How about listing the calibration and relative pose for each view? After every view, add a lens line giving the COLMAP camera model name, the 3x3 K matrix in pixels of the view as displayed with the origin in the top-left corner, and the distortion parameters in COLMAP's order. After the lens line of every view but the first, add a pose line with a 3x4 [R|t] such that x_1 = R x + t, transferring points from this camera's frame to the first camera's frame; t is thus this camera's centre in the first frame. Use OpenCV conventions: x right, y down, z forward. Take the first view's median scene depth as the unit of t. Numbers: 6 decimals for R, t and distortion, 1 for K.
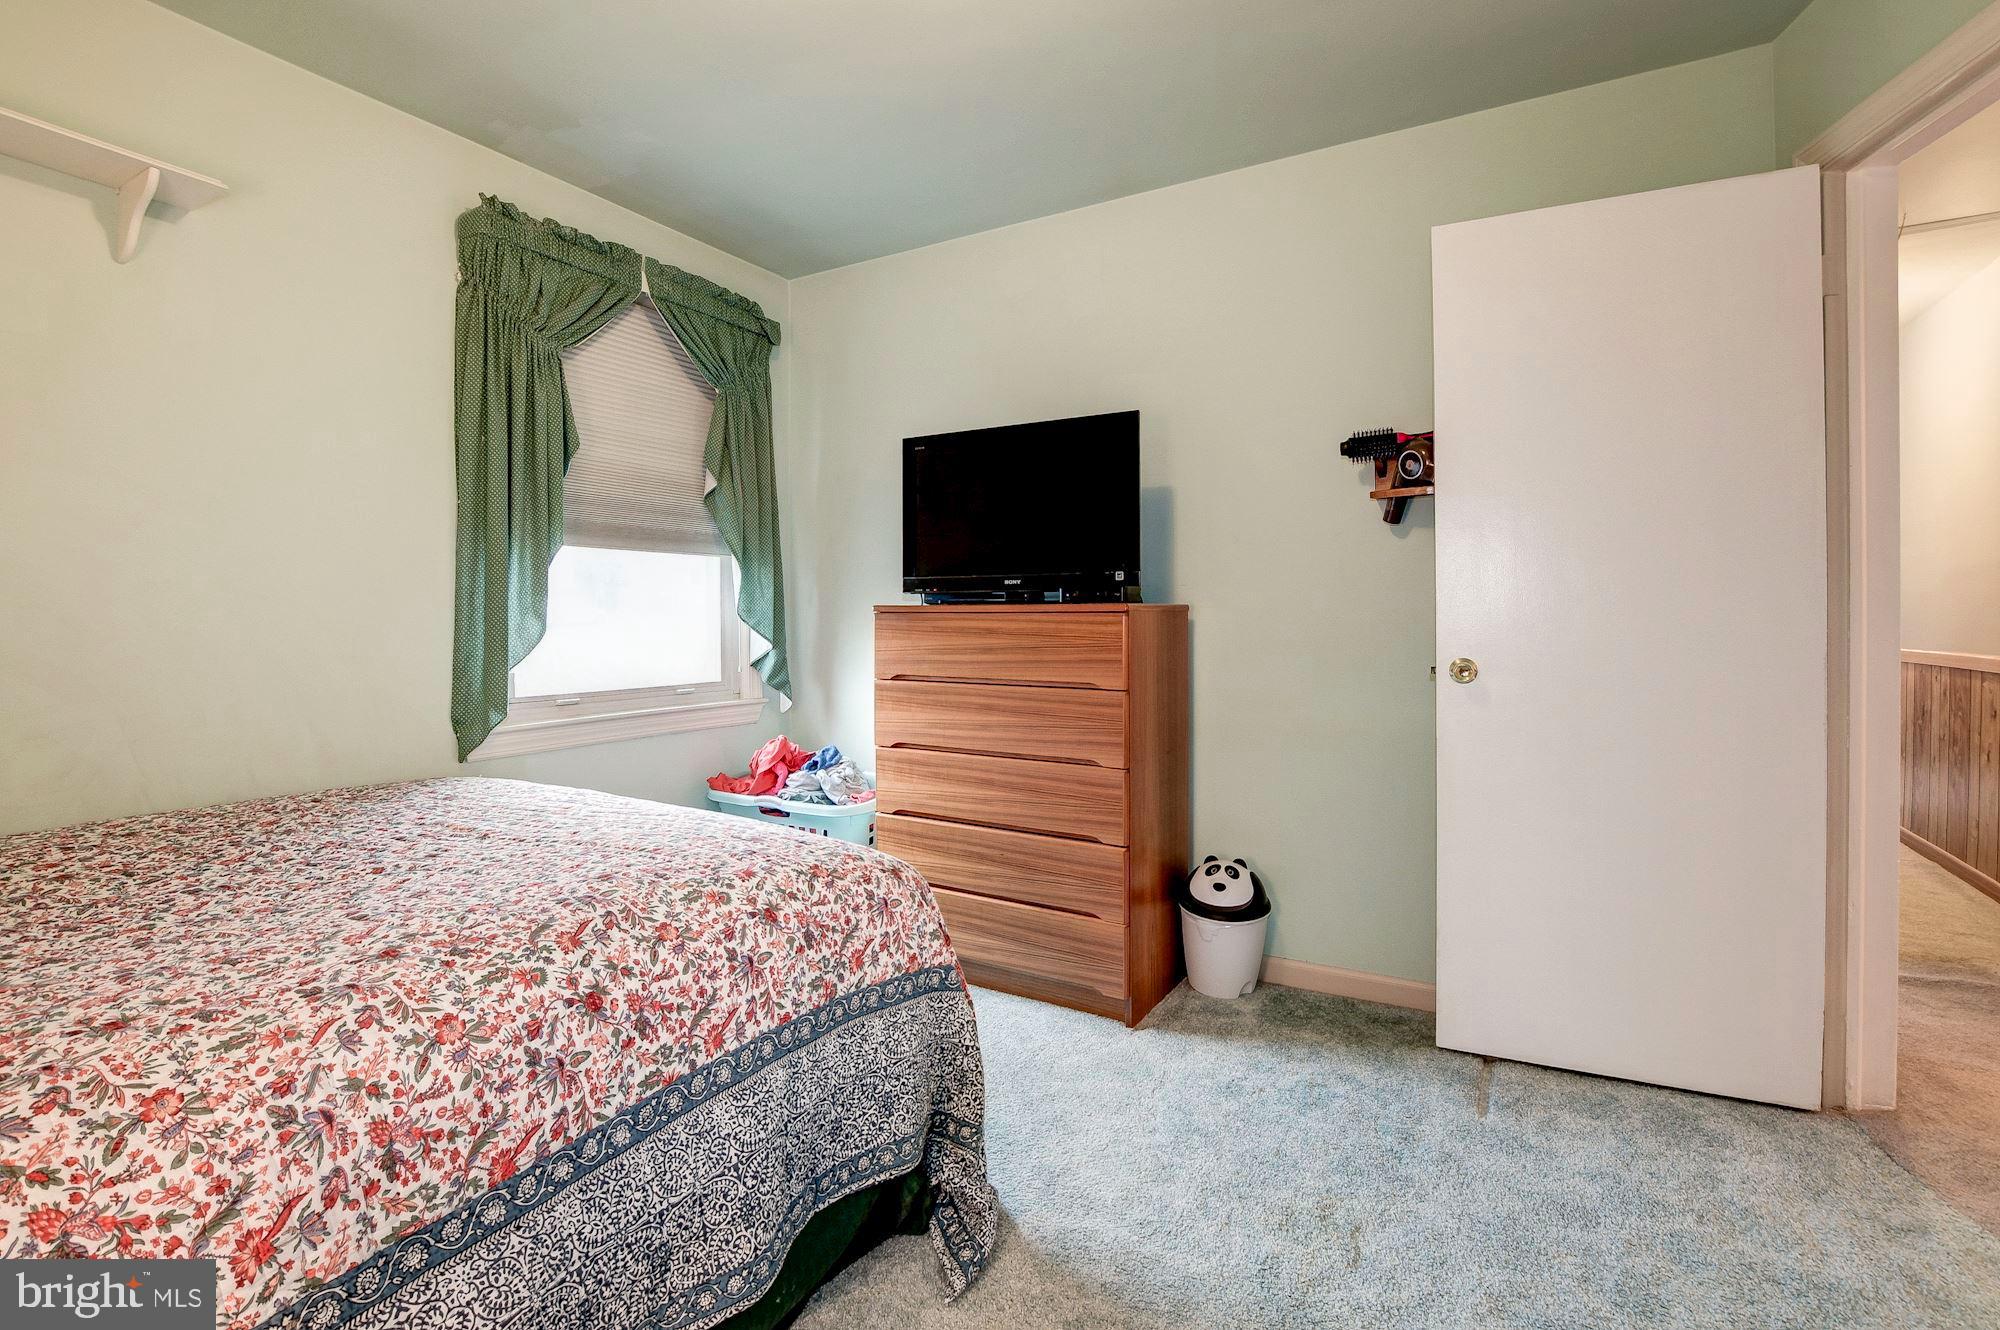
lens RADIAL K [[923.5, 0, 1002.7], [0, 923.5, 648.8], [0, 0, 1]] dist [-0.031202, 0.004710]
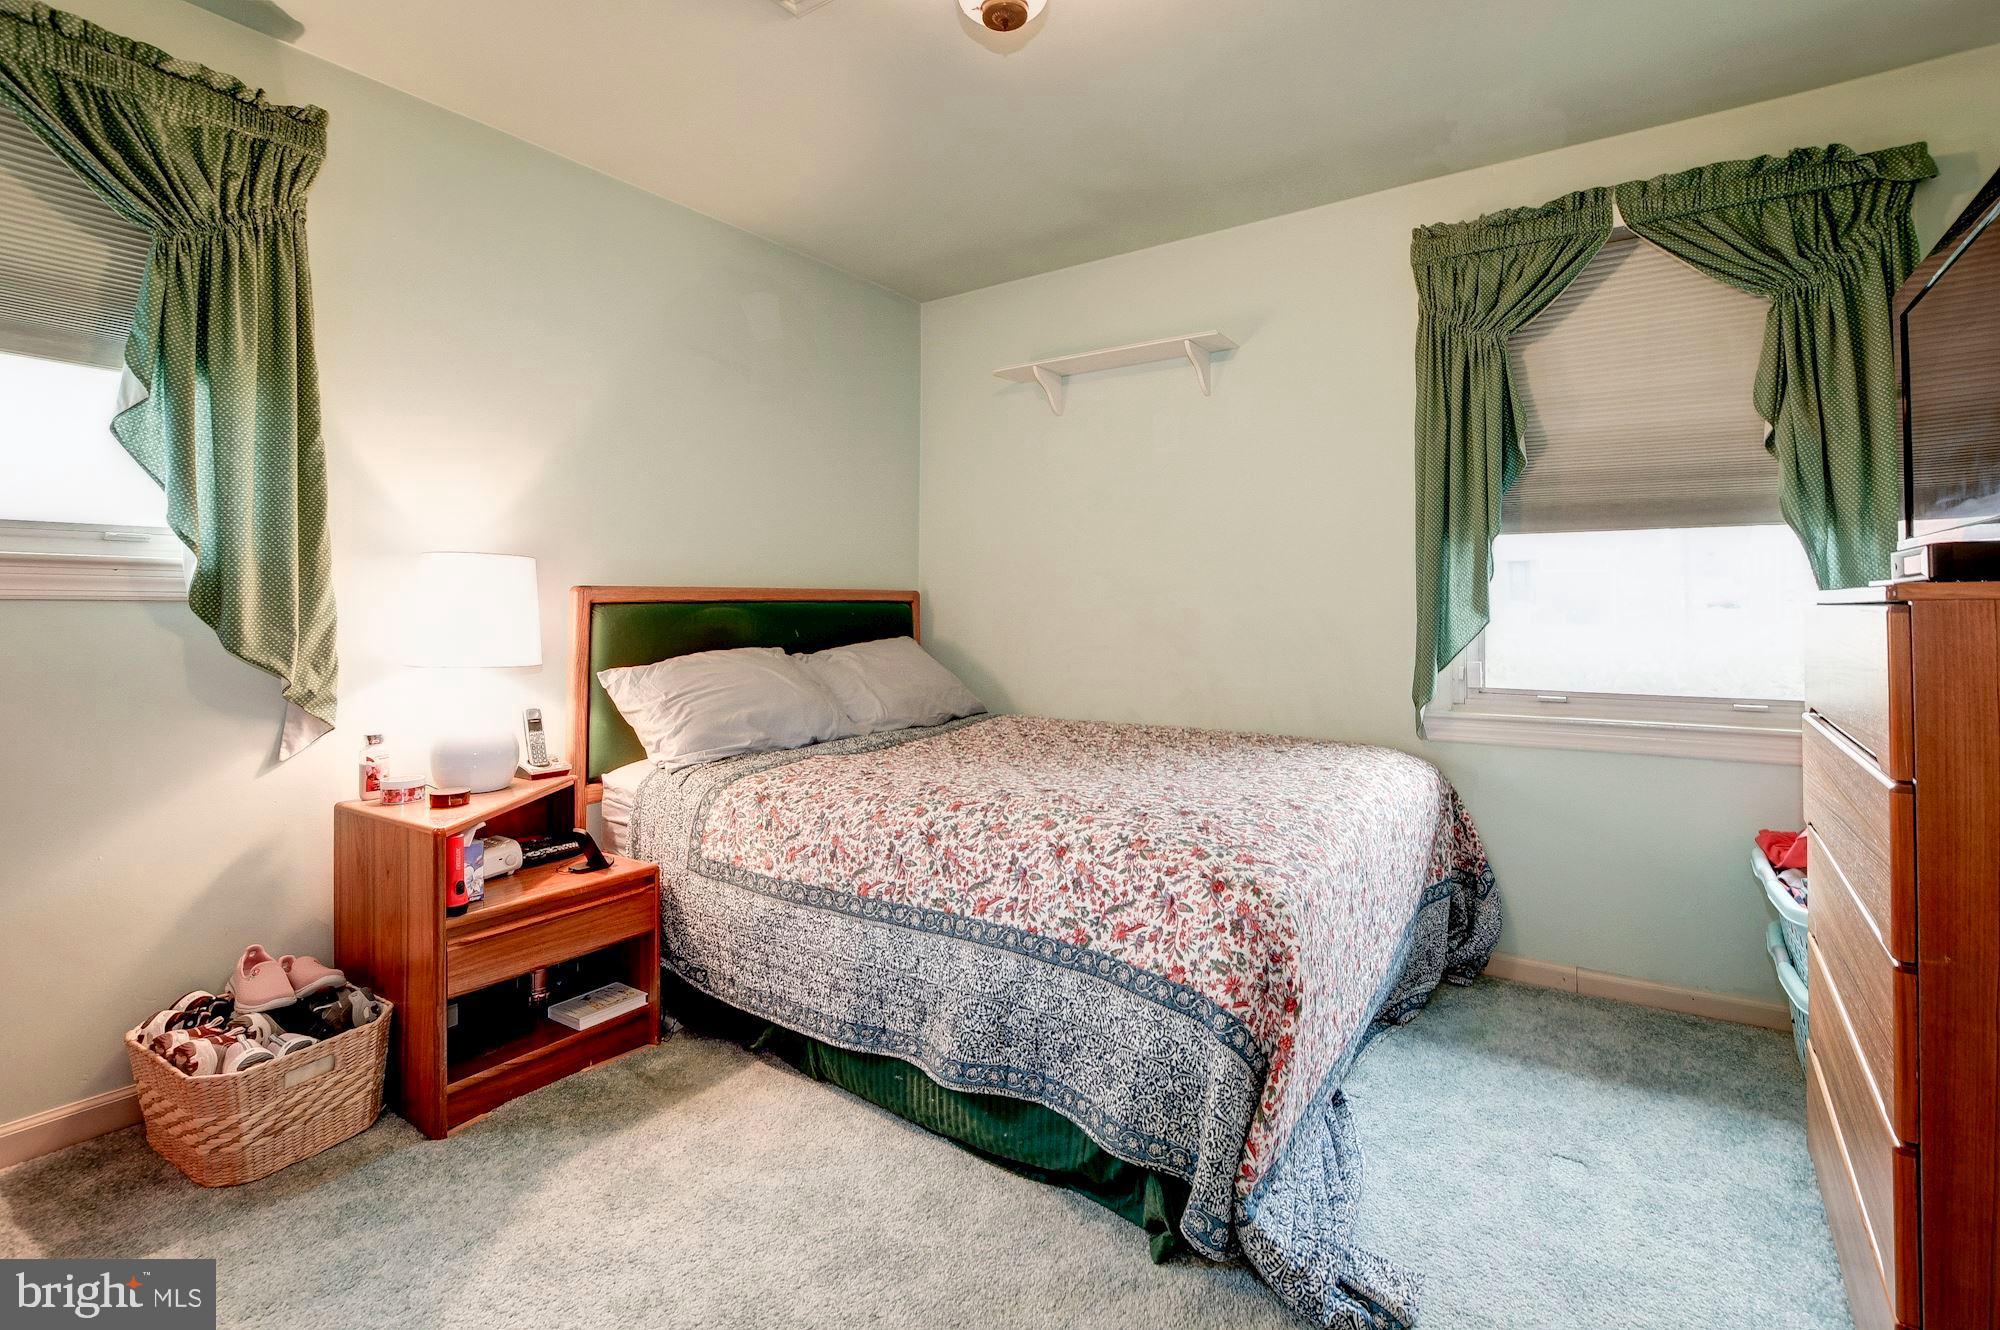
lens RADIAL K [[923.5, 0, 973.1], [0, 923.5, 594.8], [0, 0, 1]] dist [-0.031202, 0.004710]
pose [[-0.095352, -0.007124, -0.995418, 1.074472], [-0.031761, 0.999487, -0.004111, -0.054131], [0.994937, 0.031223, -0.095530, 1.055981]]
